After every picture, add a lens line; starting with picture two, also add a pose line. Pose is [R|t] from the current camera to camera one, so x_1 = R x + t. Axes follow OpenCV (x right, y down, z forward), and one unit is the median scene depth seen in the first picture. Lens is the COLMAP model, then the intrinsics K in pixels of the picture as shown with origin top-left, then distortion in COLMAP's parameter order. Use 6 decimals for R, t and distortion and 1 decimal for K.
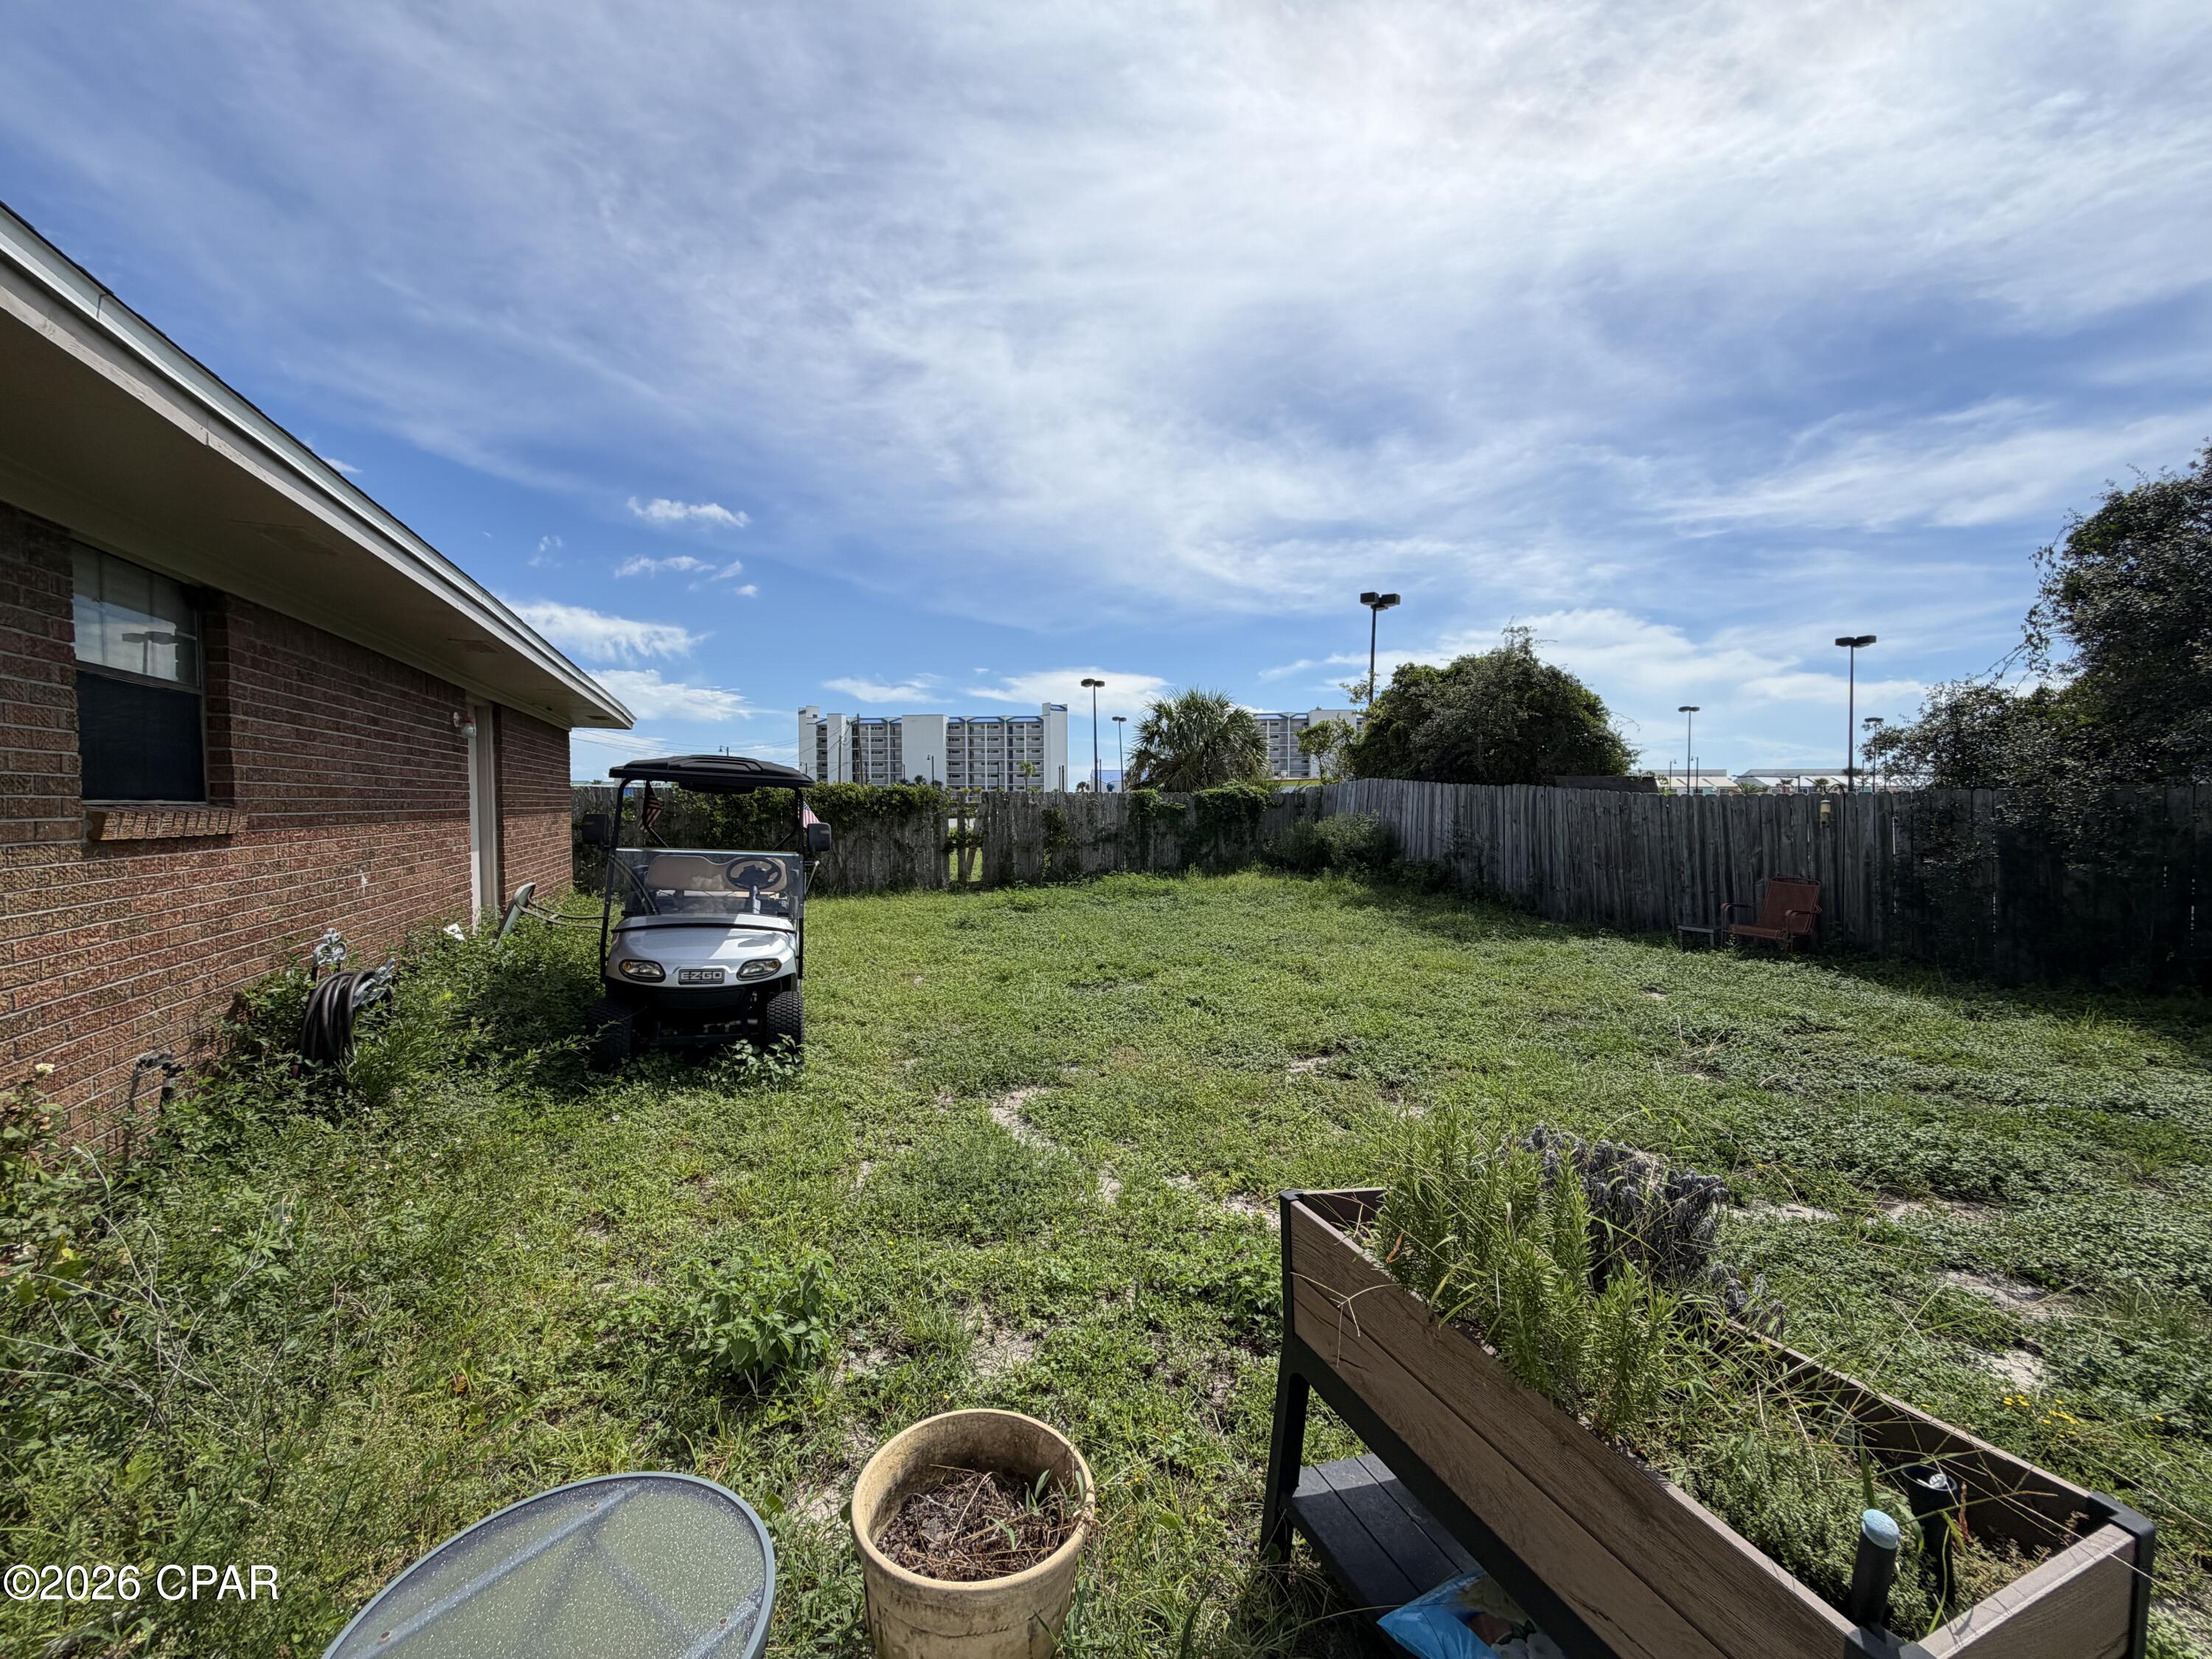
lens RADIAL K [[876.0, 0, 1113.3], [0, 876.0, 818.6], [0, 0, 1]] dist [-0.000428, -0.000117]
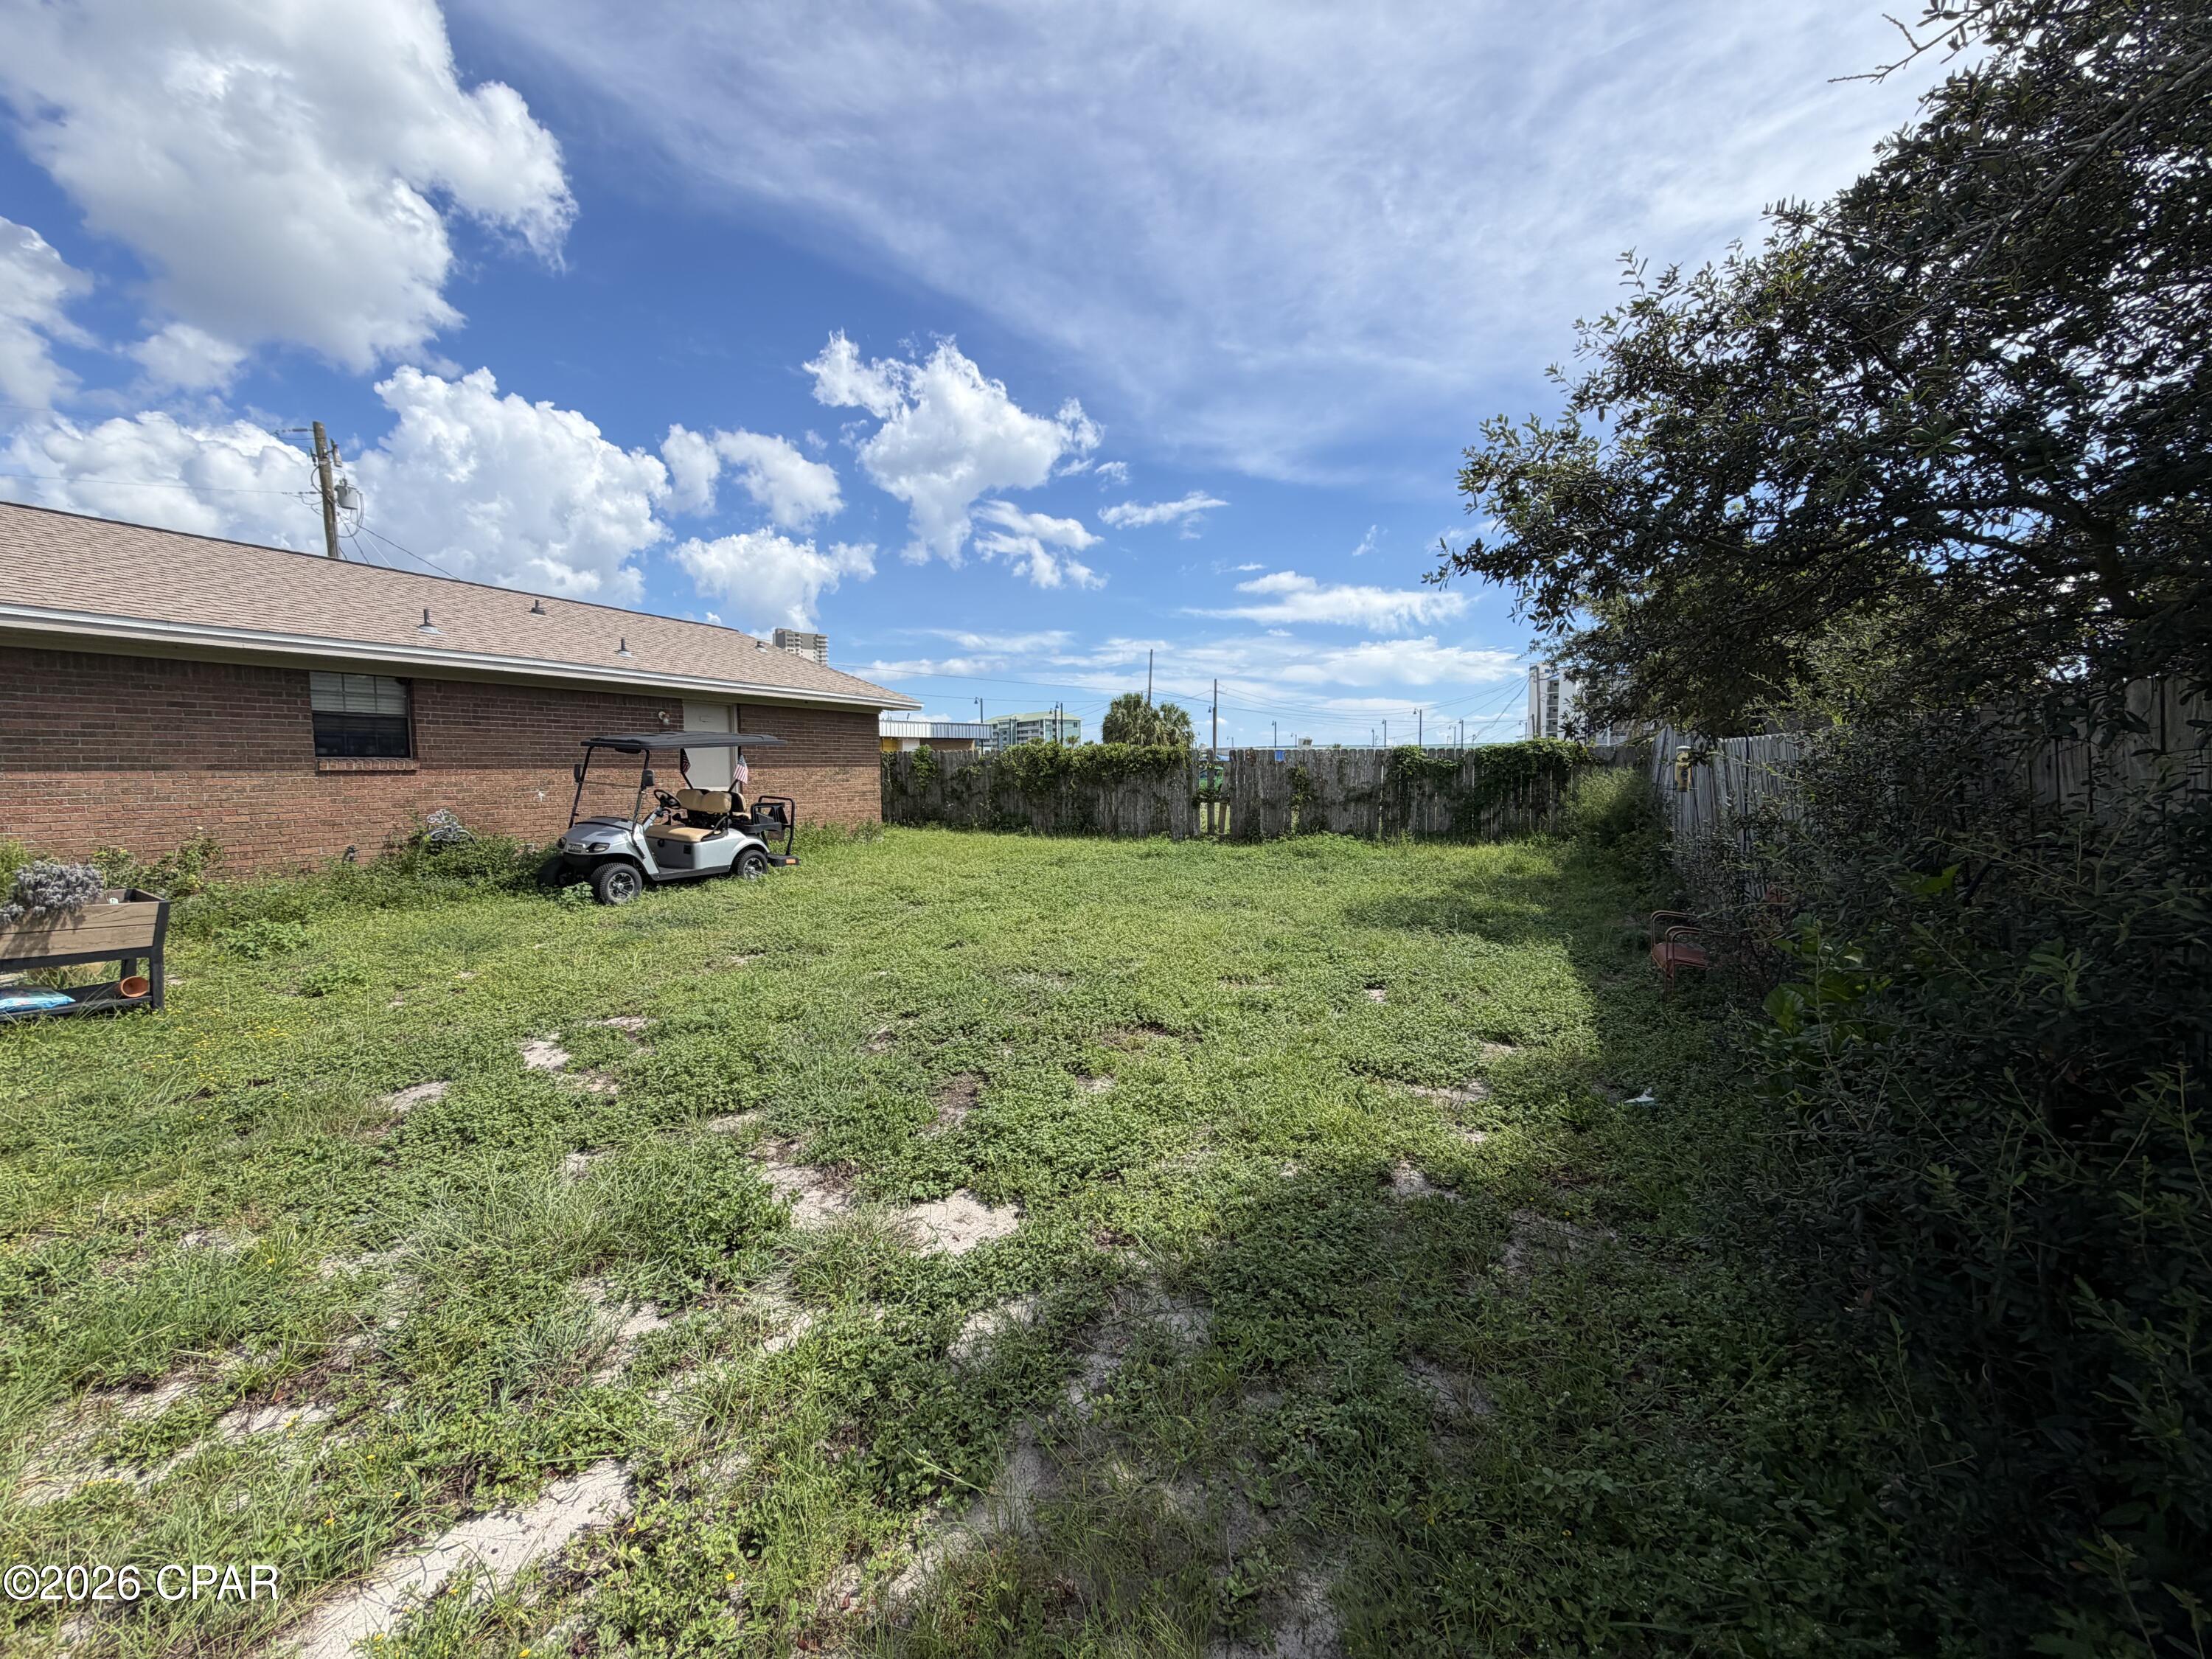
lens RADIAL K [[876.0, 0, 1096.2], [0, 876.0, 820.3], [0, 0, 1]] dist [-0.000428, -0.000117]
pose [[0.678324, 0.046035, -0.733319, 0.534565], [-0.012400, 0.998610, 0.051219, 0.001290], [0.734658, -0.025650, 0.677952, 0.154765]]
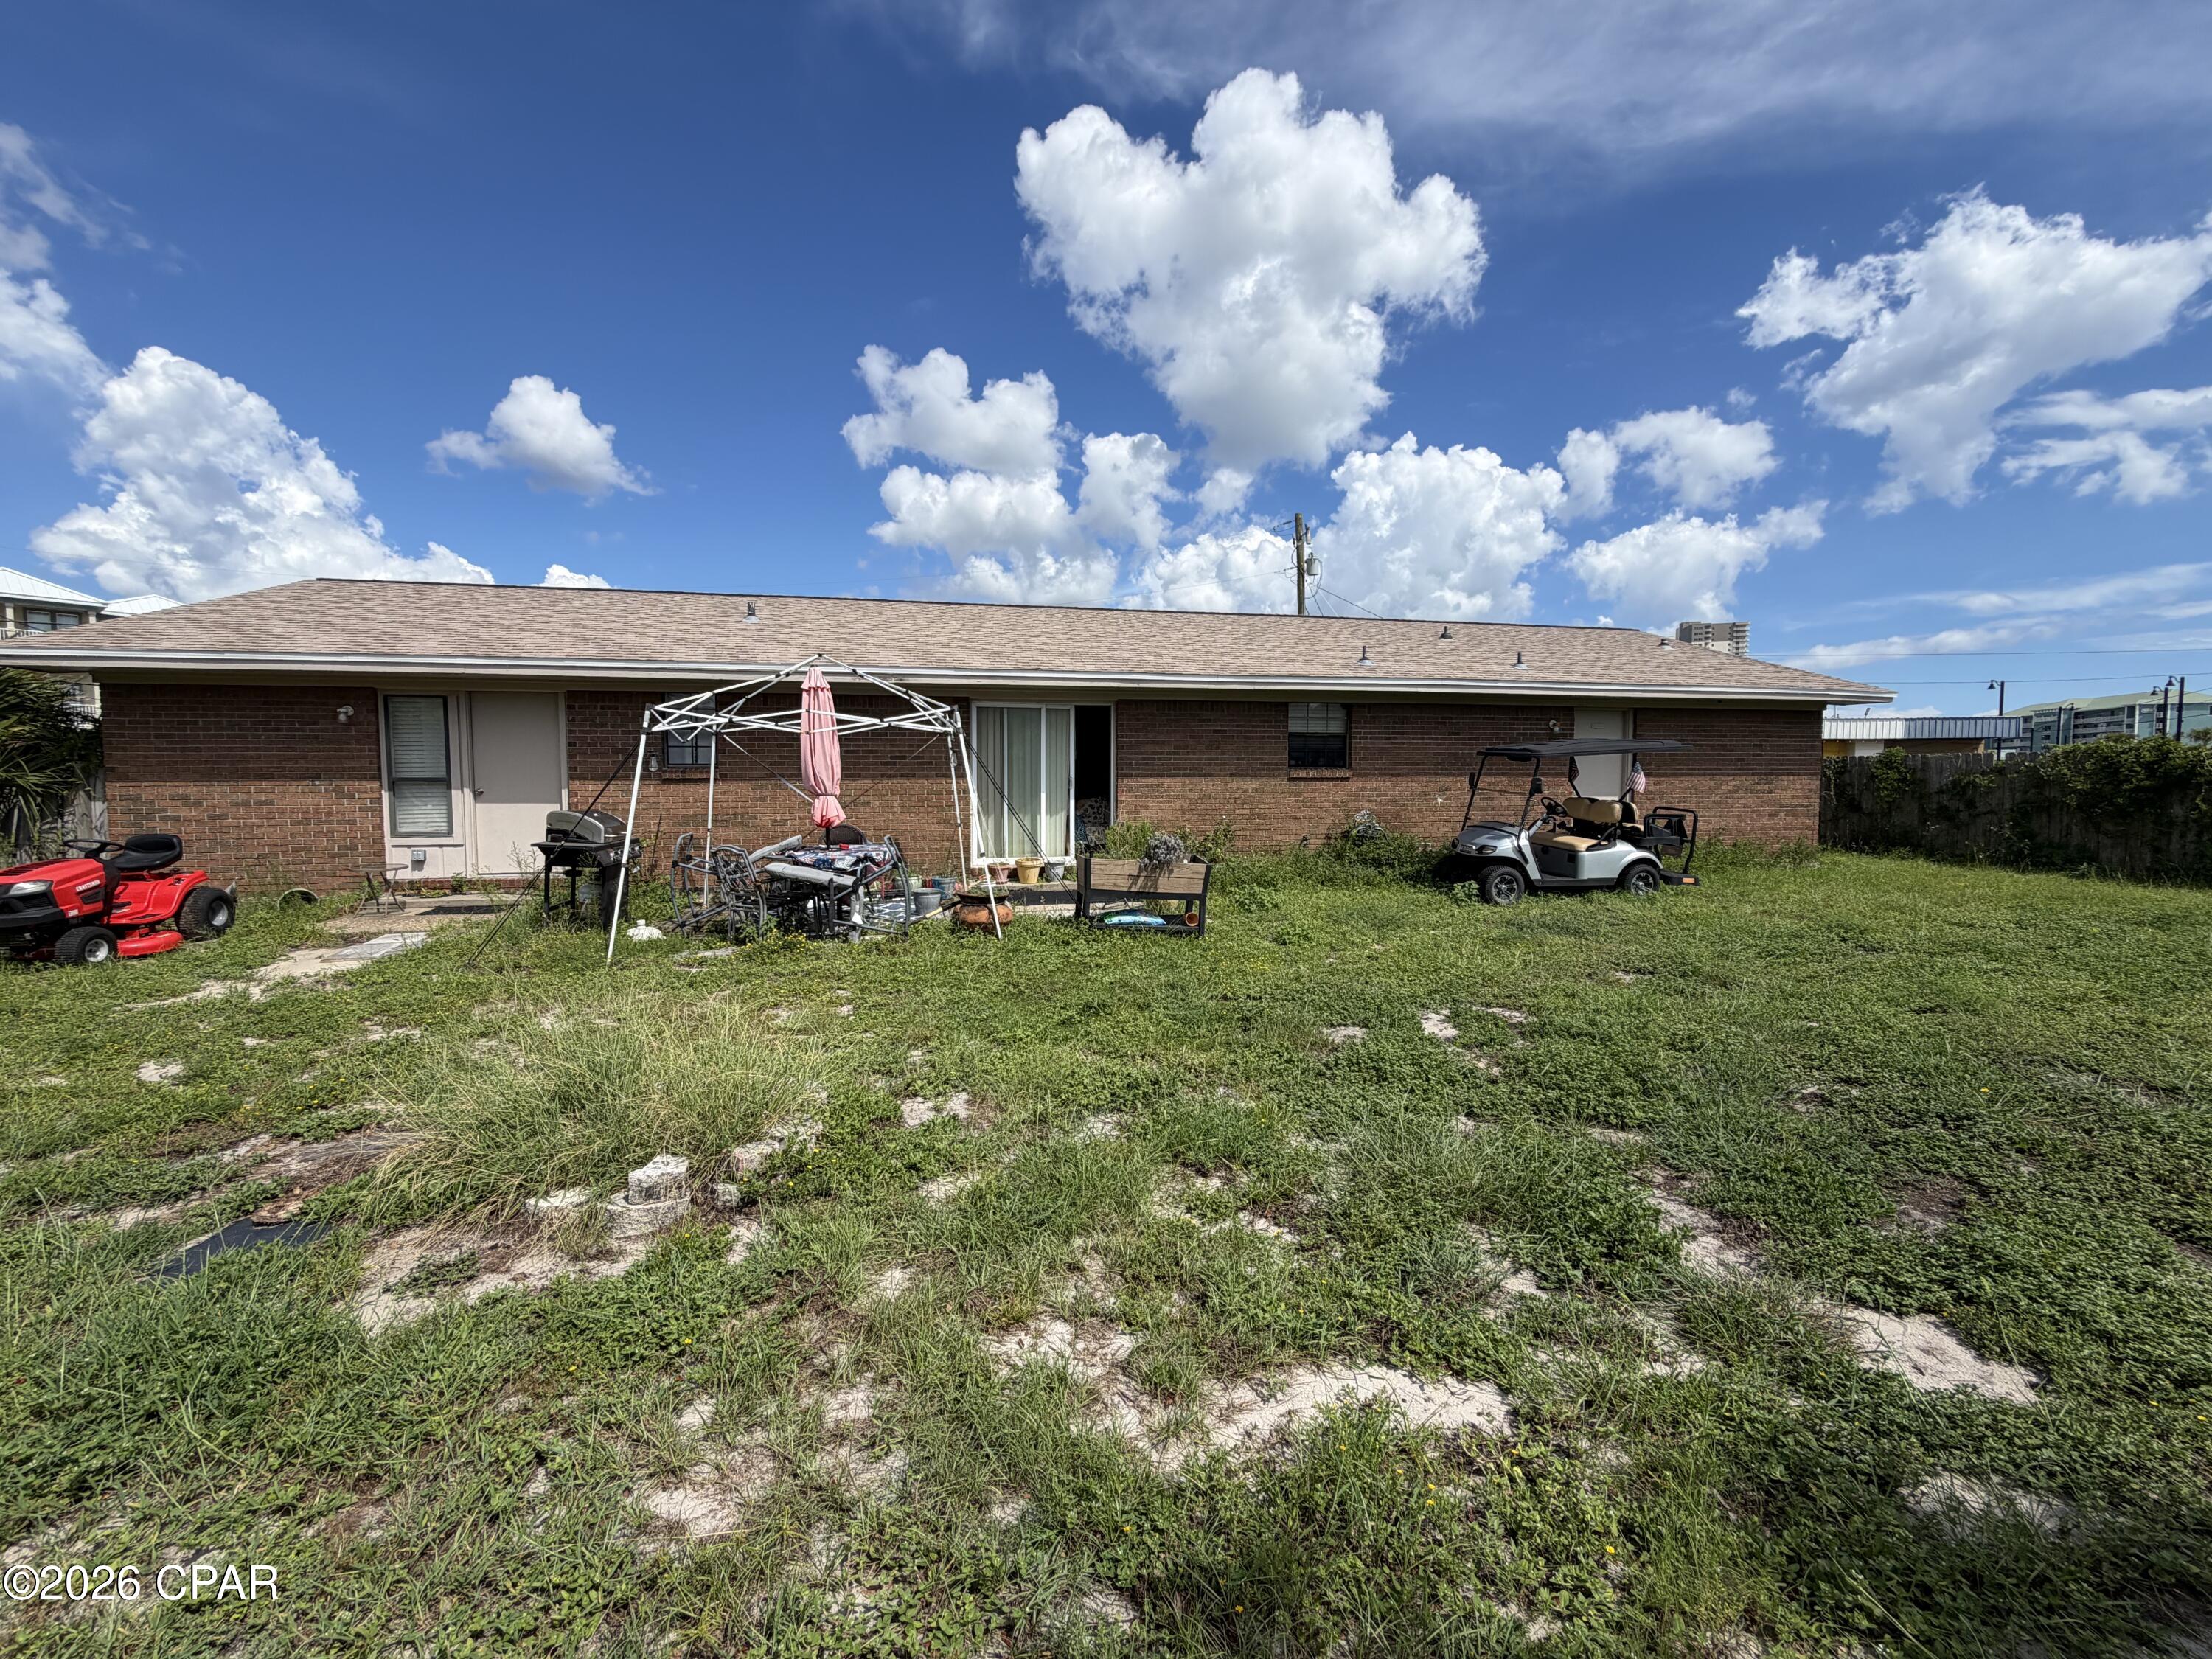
lens RADIAL K [[876.0, 0, 1093.5], [0, 876.0, 822.3], [0, 0, 1]] dist [-0.000428, -0.000117]
pose [[-0.182392, 0.051094, -0.981897, 0.549538], [-0.016737, 0.998343, 0.055059, 0.004142], [0.983083, 0.026476, -0.181235, 0.142105]]
